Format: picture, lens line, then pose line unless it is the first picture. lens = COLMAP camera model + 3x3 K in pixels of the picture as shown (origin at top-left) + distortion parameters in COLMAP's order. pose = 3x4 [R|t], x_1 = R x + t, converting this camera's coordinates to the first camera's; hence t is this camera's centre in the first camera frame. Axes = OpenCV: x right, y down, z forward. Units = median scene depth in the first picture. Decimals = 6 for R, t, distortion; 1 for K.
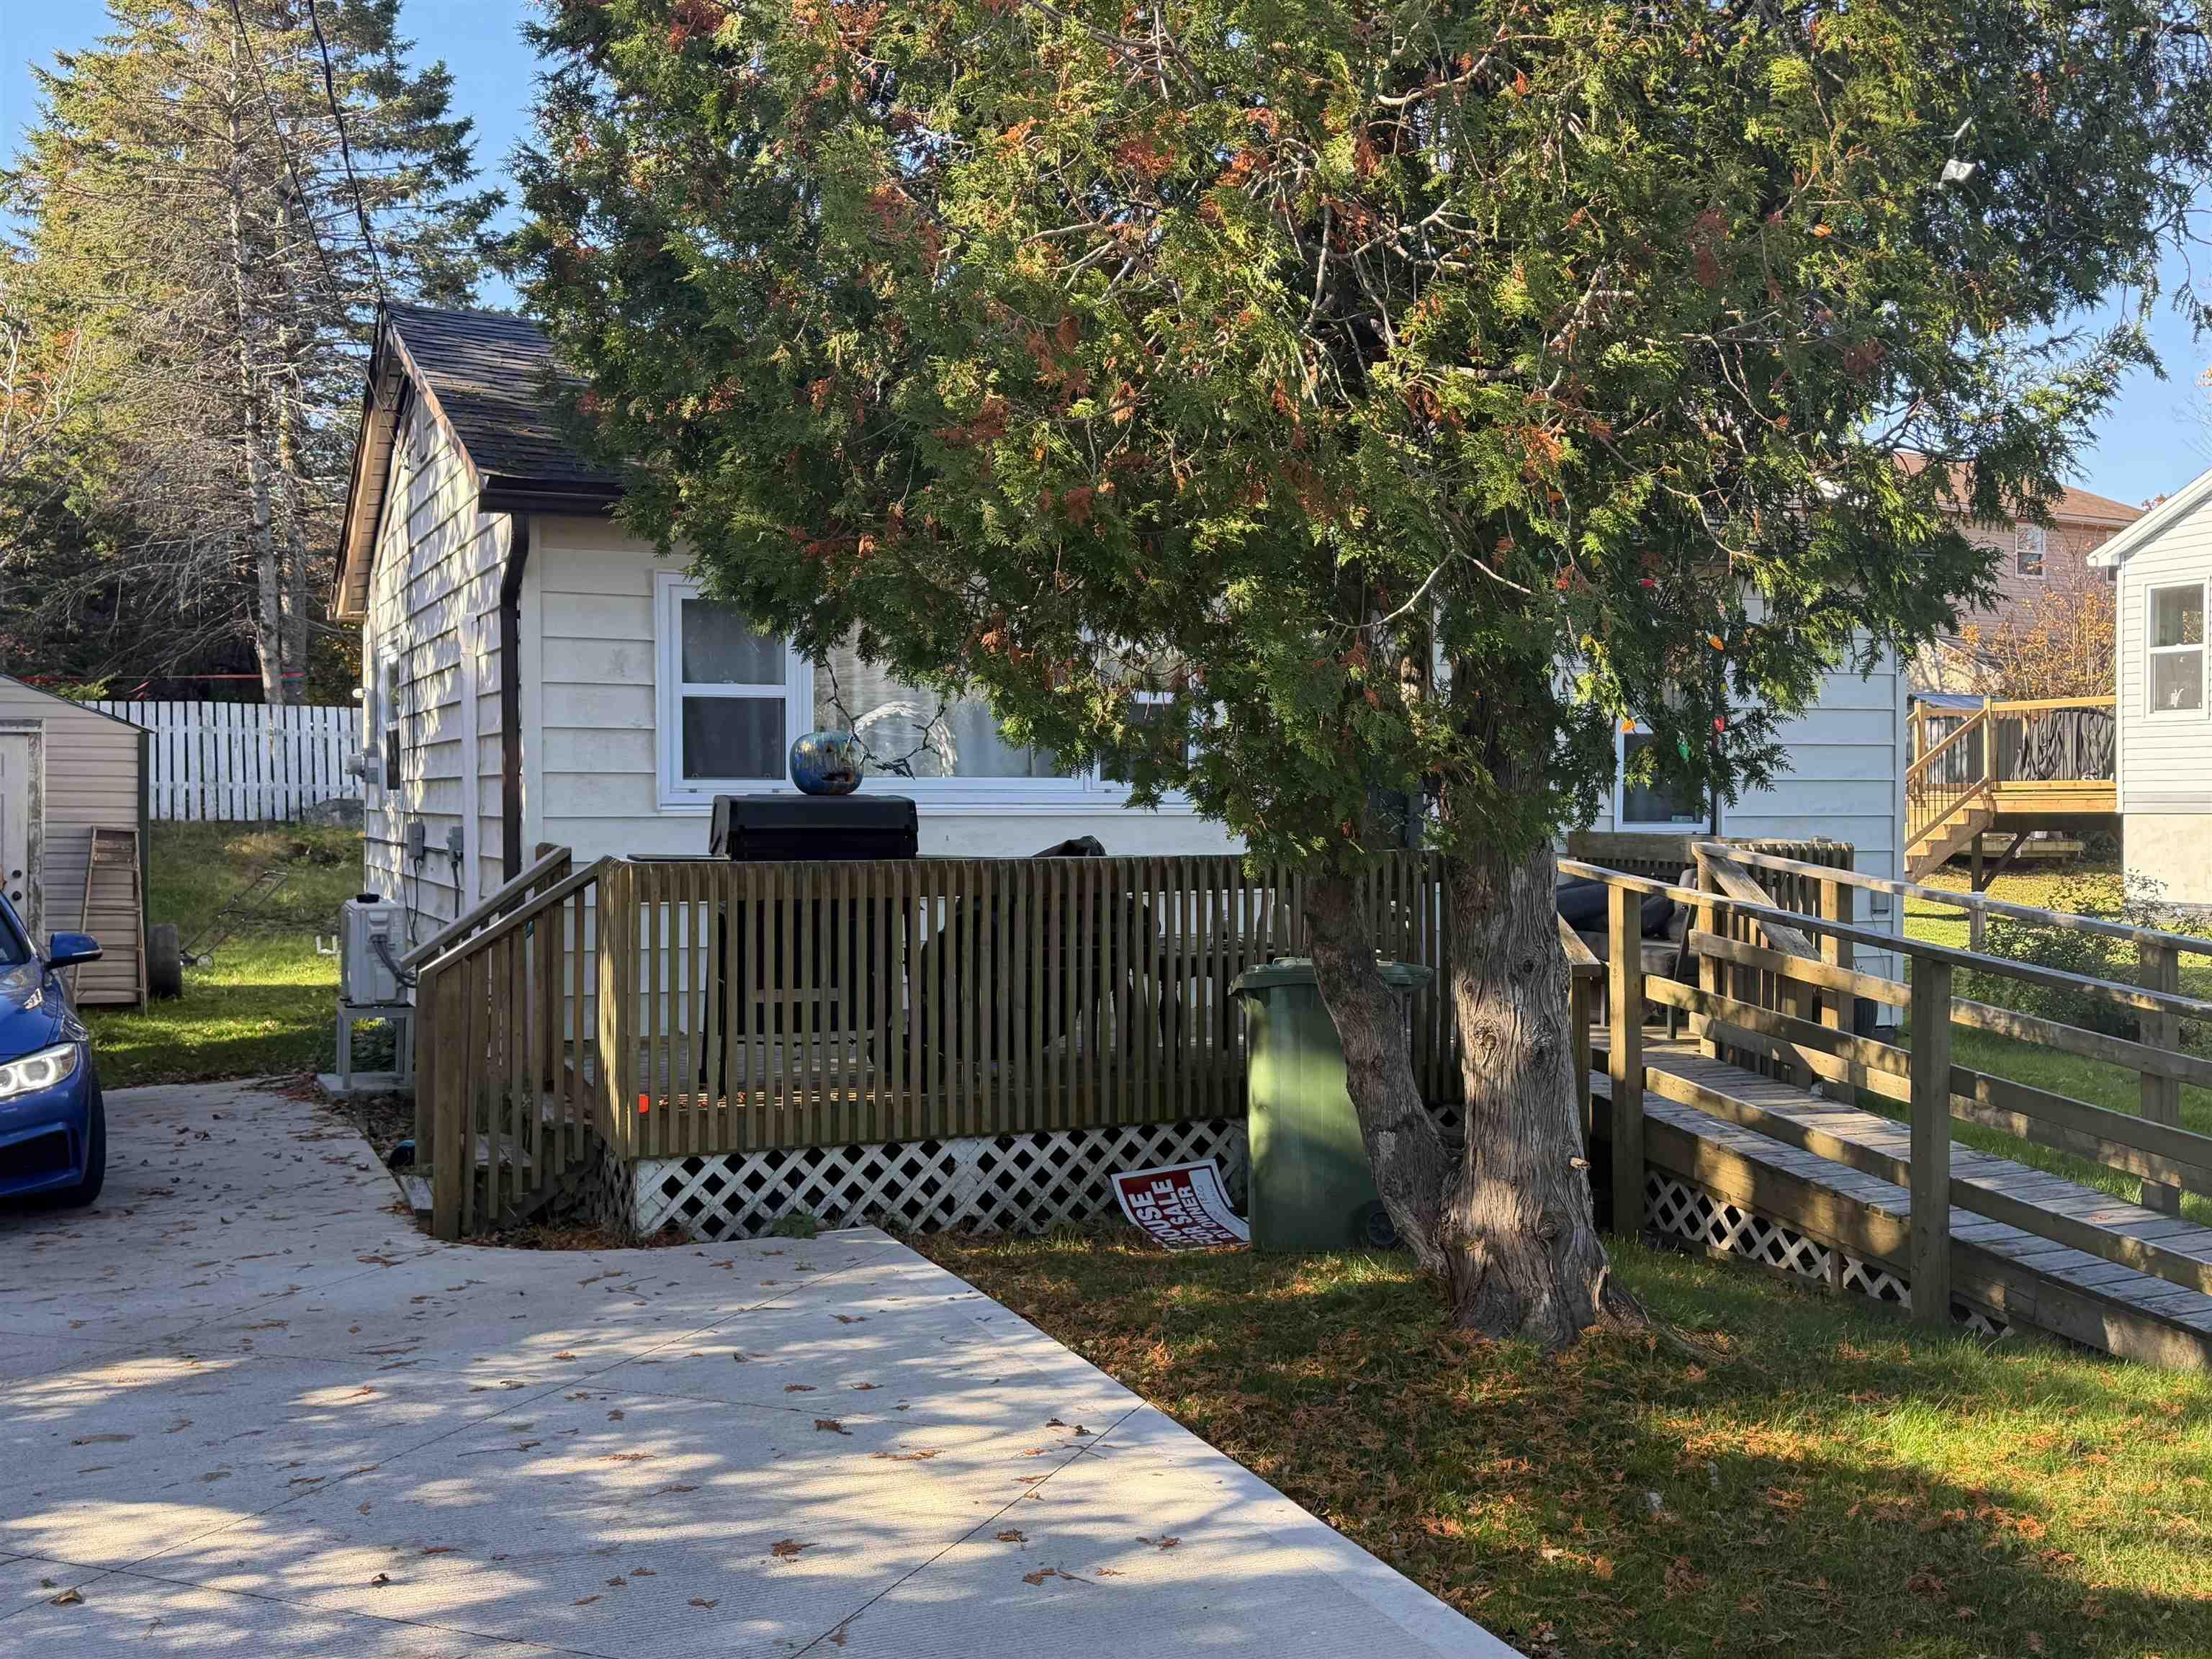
lens RADIAL K [[2192.3, 0, 1109.8], [0, 2192.3, 849.5], [0, 0, 1]] dist [0.150883, -0.311718]
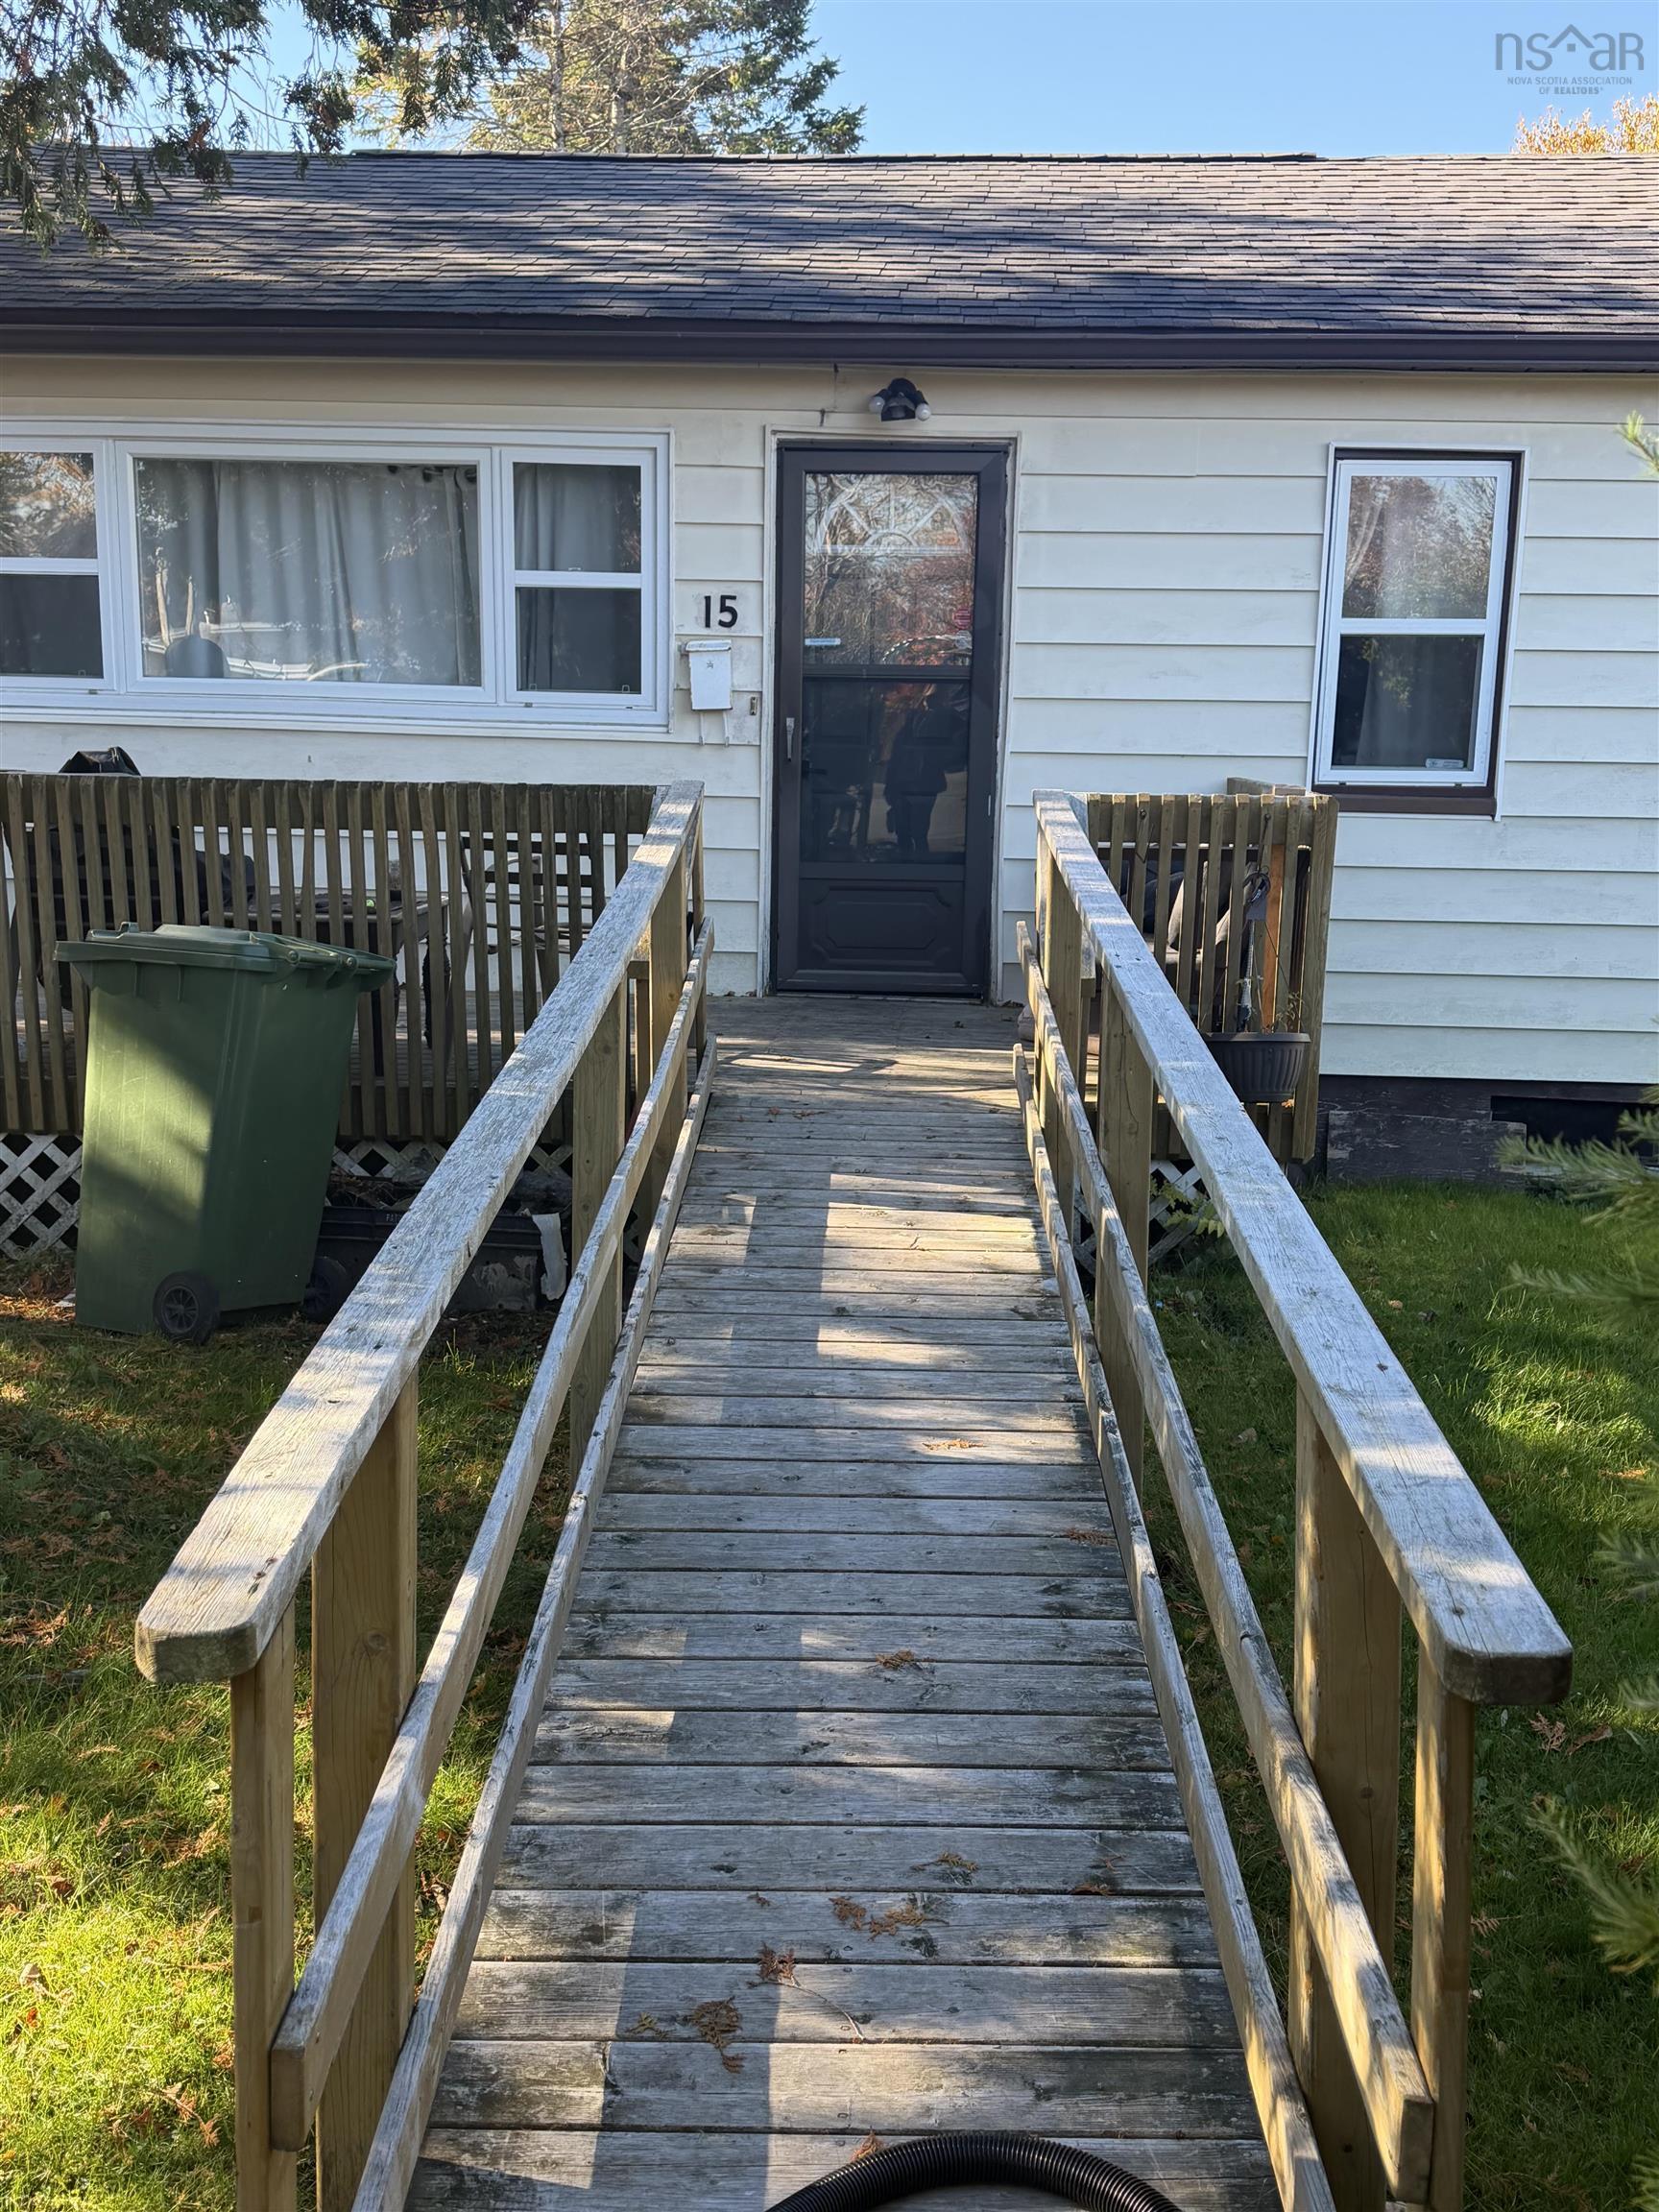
lens RADIAL K [[2140.1, 0, 827.4], [0, 2140.1, 1202.4], [0, 0, 1]] dist [0.196386, -0.476668]
pose [[0.899960, 0.107970, -0.422391, 0.404168], [-0.029908, 0.981856, 0.187255, -0.000319], [0.434945, -0.155890, 0.886860, 0.316770]]
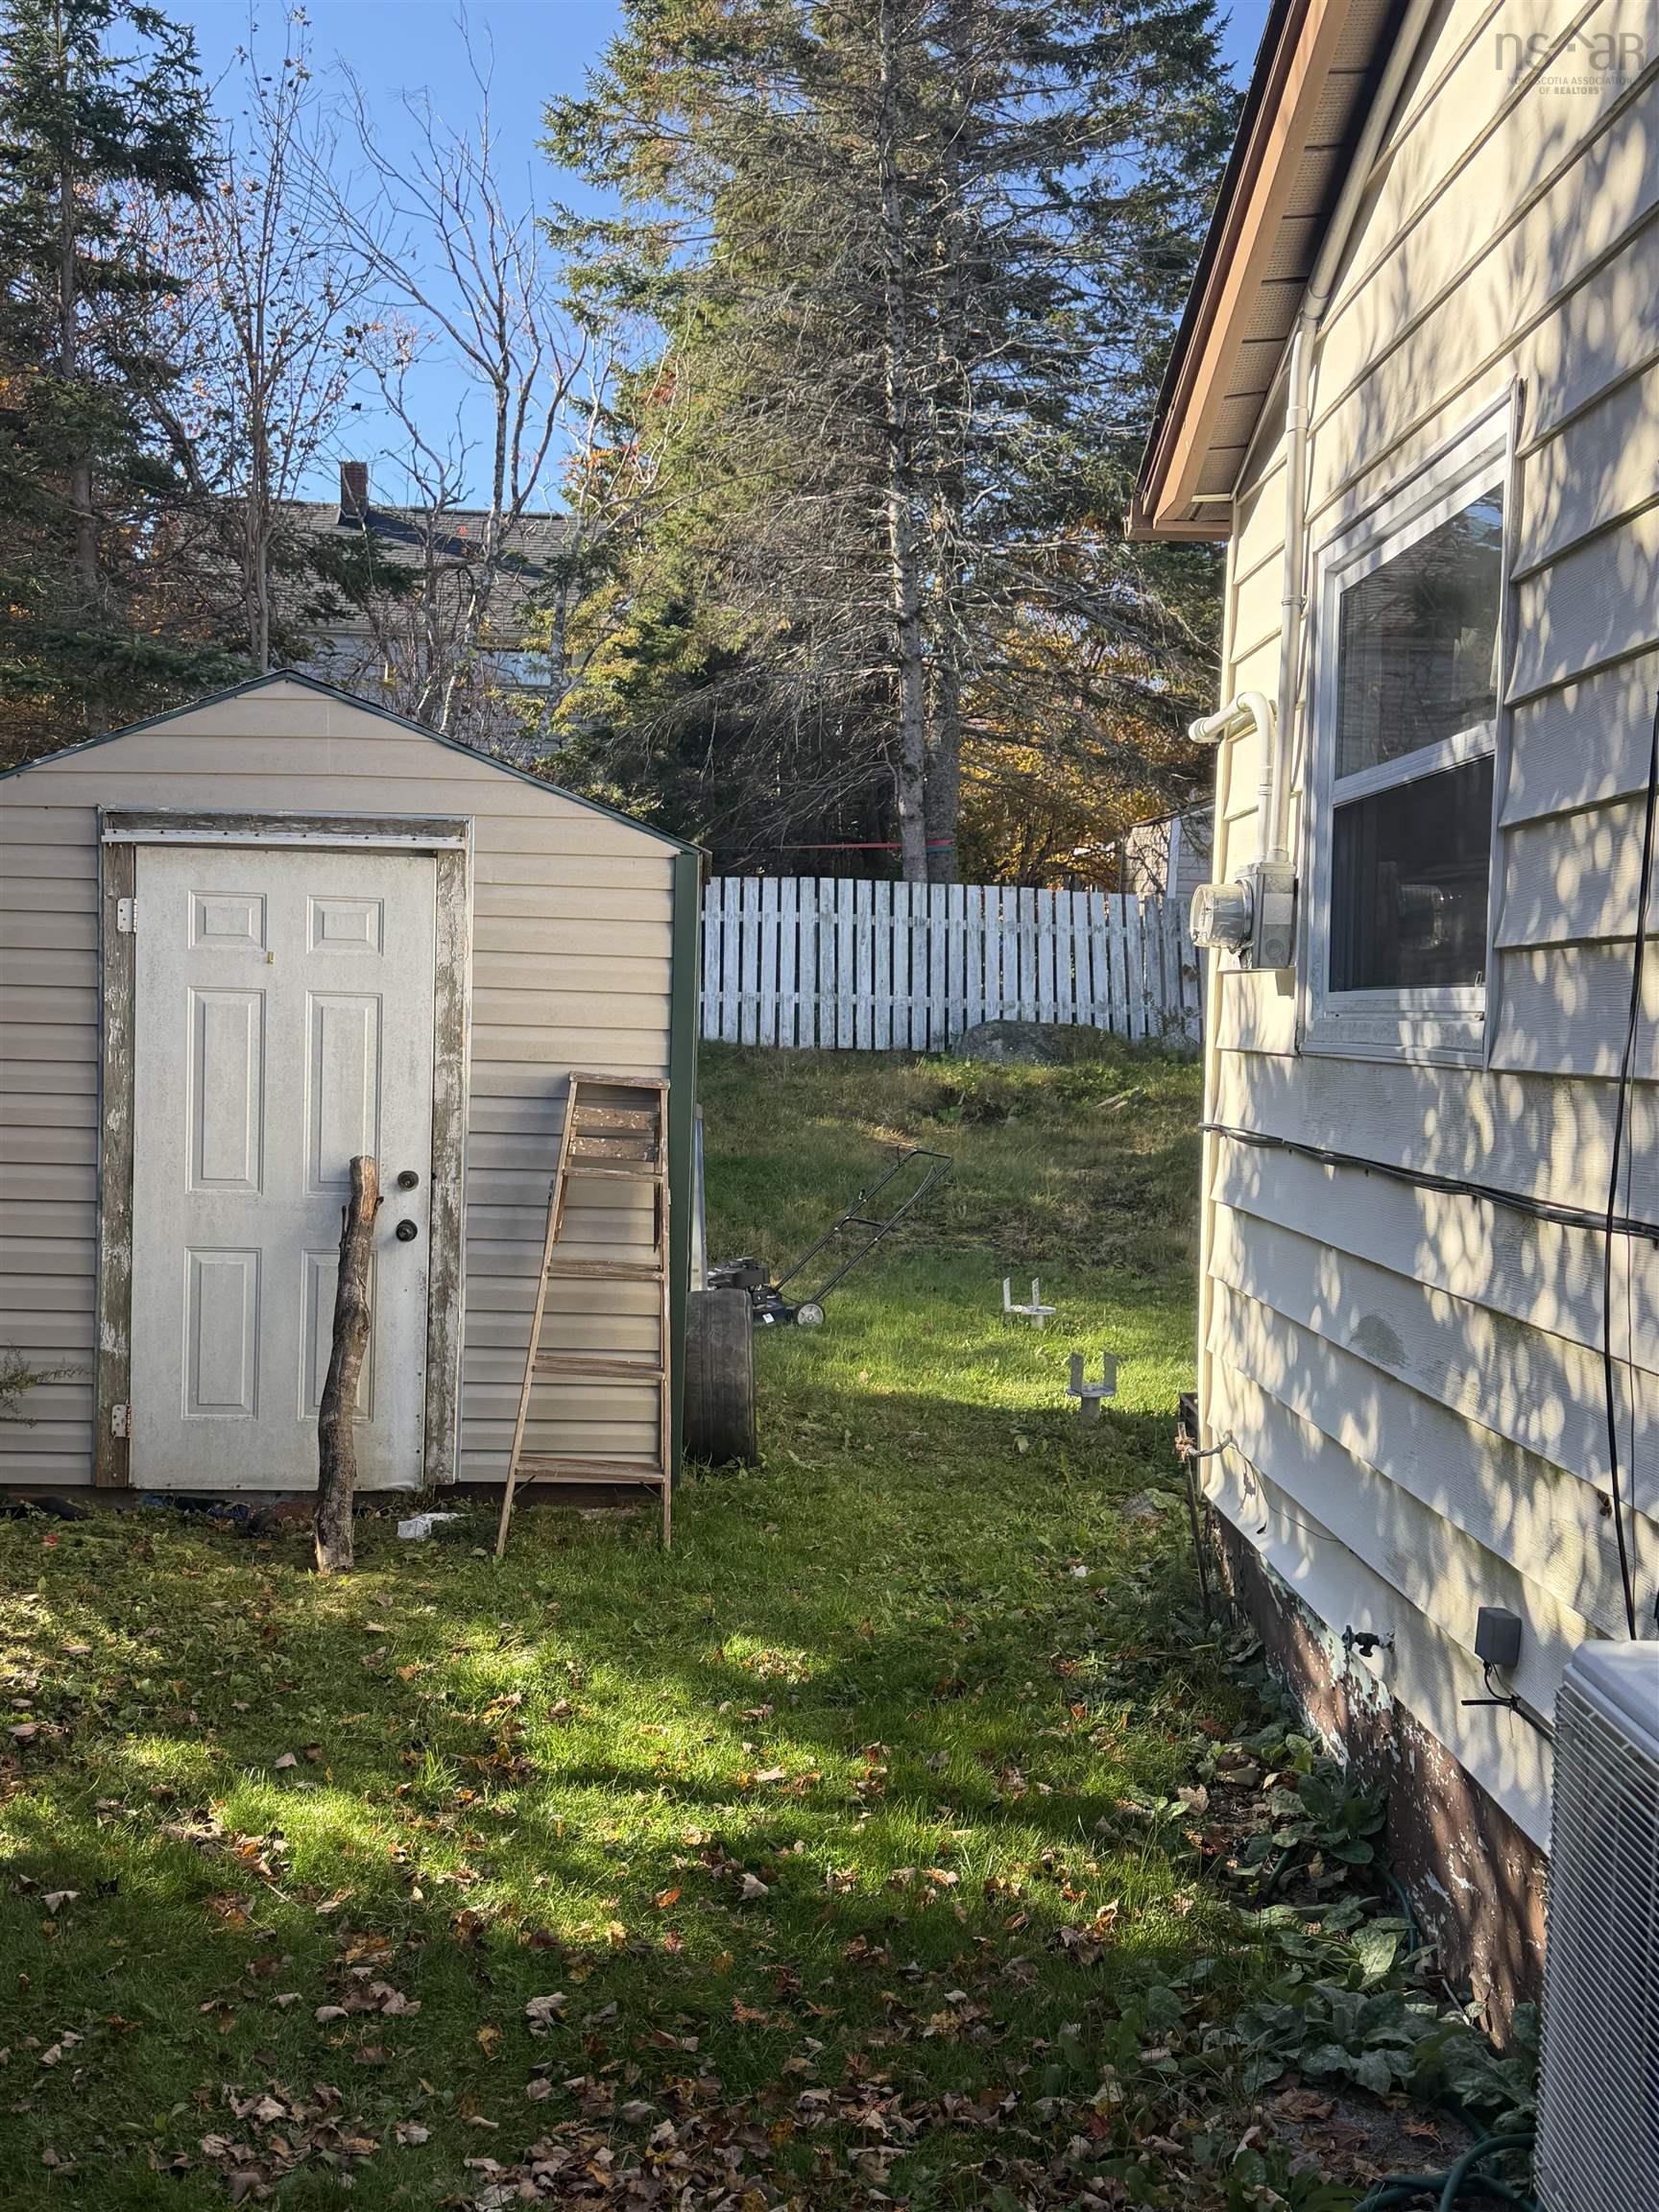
lens RADIAL K [[2192.3, 0, 829.5], [0, 2192.3, 1106.0], [0, 0, 1]] dist [0.150883, -0.311718]
pose [[0.927474, 0.032227, -0.372497, -0.354906], [-0.027345, 0.999457, 0.018383, -0.018421], [0.372887, -0.006864, 0.927851, 0.880981]]
